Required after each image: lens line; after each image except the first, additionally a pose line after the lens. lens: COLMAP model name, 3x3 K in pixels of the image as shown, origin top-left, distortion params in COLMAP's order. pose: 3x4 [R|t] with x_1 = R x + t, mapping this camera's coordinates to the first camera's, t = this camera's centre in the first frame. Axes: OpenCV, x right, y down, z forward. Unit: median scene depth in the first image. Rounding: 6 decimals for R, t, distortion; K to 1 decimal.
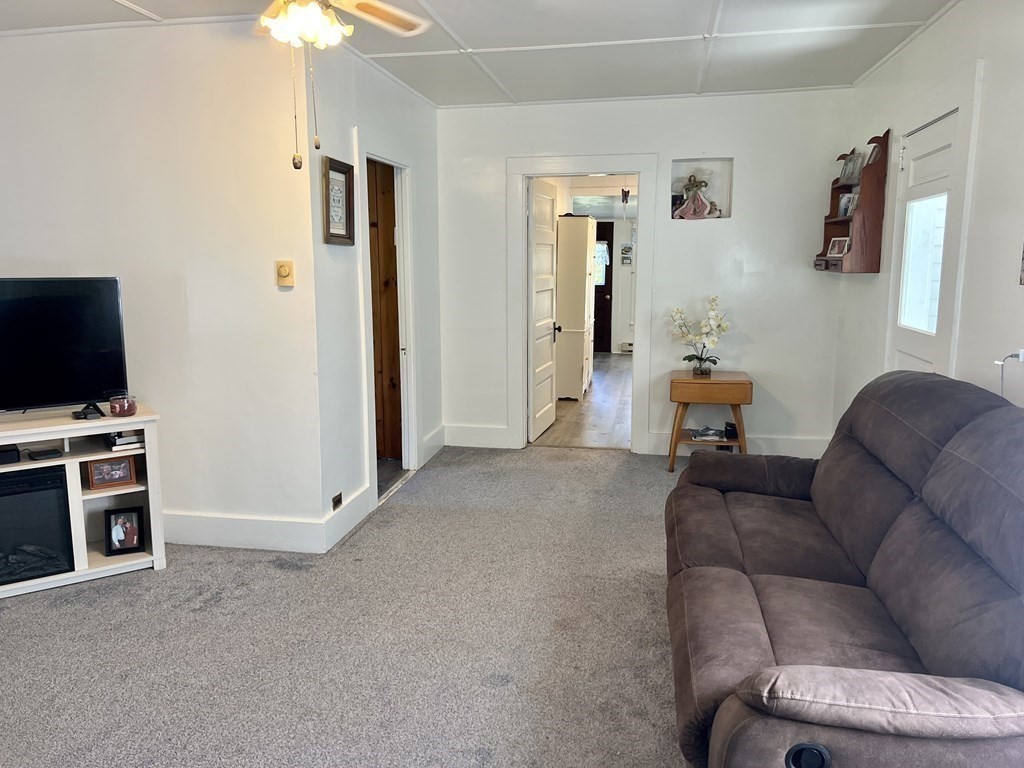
lens RADIAL K [[773.9, 0, 512.0], [0, 773.9, 384.0], [0, 0, 1]] dist [0.077657, -0.083718]
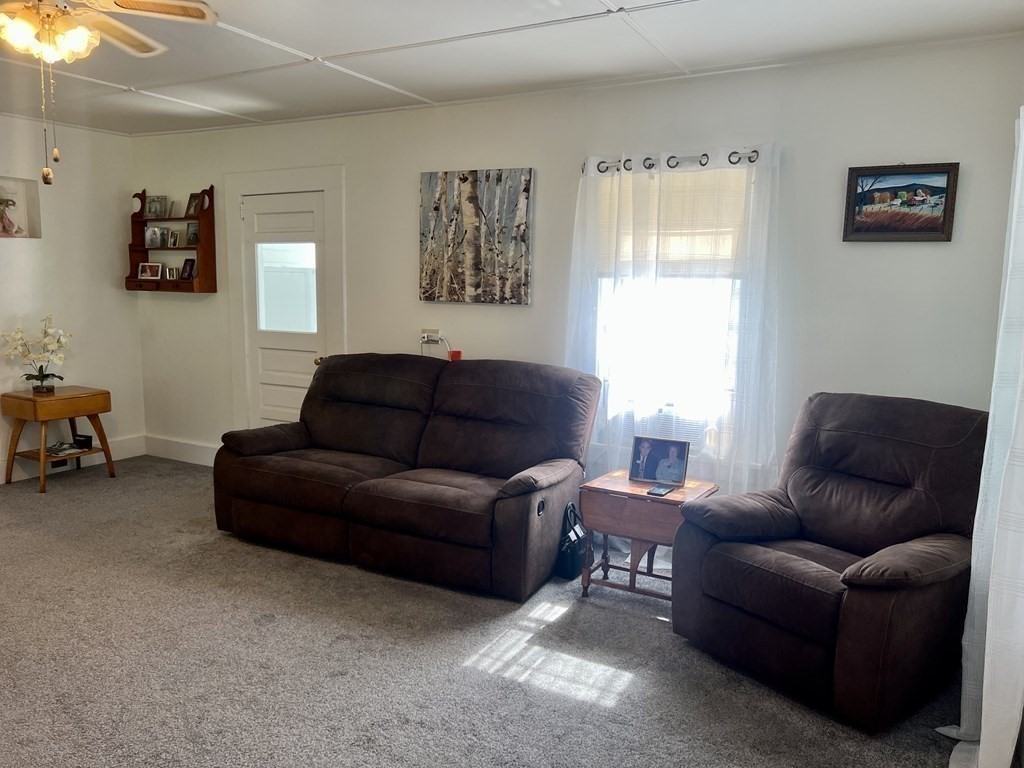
lens RADIAL K [[773.9, 0, 512.0], [0, 773.9, 384.0], [0, 0, 1]] dist [0.077657, -0.083718]
pose [[0.324277, -0.110715, 0.939461, -0.537862], [0.136623, 0.988196, 0.069300, -0.011296], [-0.936044, 0.105880, 0.335576, 0.095318]]
